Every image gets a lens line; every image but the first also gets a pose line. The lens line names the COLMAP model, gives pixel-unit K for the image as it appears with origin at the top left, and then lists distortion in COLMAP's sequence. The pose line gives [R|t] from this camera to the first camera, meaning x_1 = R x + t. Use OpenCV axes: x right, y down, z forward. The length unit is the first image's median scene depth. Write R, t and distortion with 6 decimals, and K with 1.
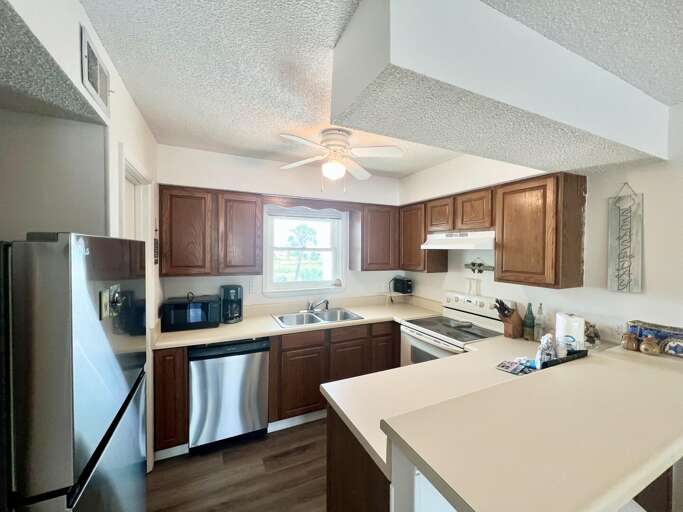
lens RADIAL K [[275.7, 0, 342.4], [0, 275.7, 249.2], [0, 0, 1]] dist [-0.000725, 0.000080]
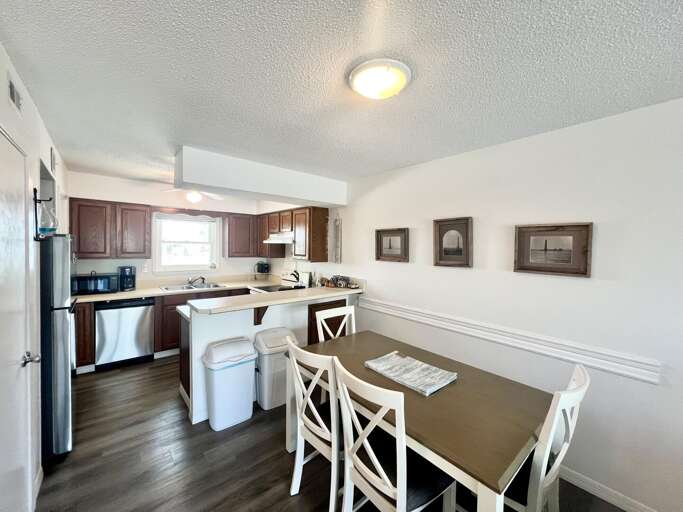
lens RADIAL K [[275.0, 0, 342.2], [0, 275.0, 250.9], [0, 0, 1]] dist [0.000238, -0.000037]
pose [[0.963292, 0.004852, 0.268411, 0.323236], [-0.010619, 0.999743, 0.020039, 0.008690], [-0.268244, -0.022154, 0.963096, -0.750403]]
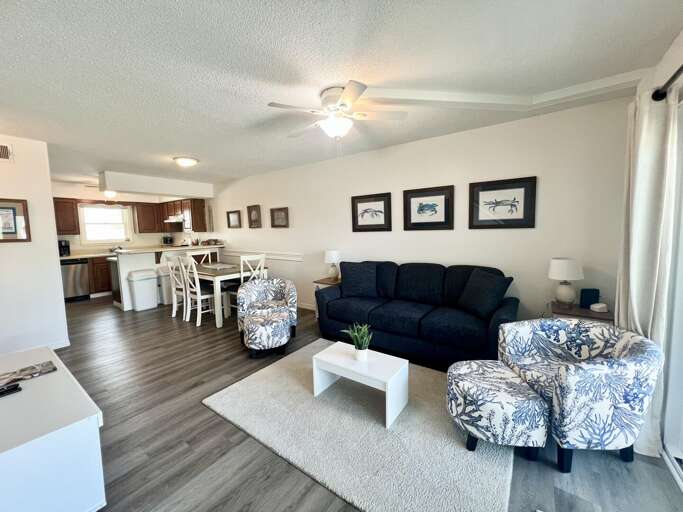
lens RADIAL K [[275.7, 0, 342.4], [0, 275.7, 249.2], [0, 0, 1]] dist [-0.000725, 0.000080]
pose [[0.875740, -0.064770, 0.478418, 0.526278], [0.027822, 0.996083, 0.083927, 0.084109], [-0.481980, -0.060188, 0.874112, -2.108073]]
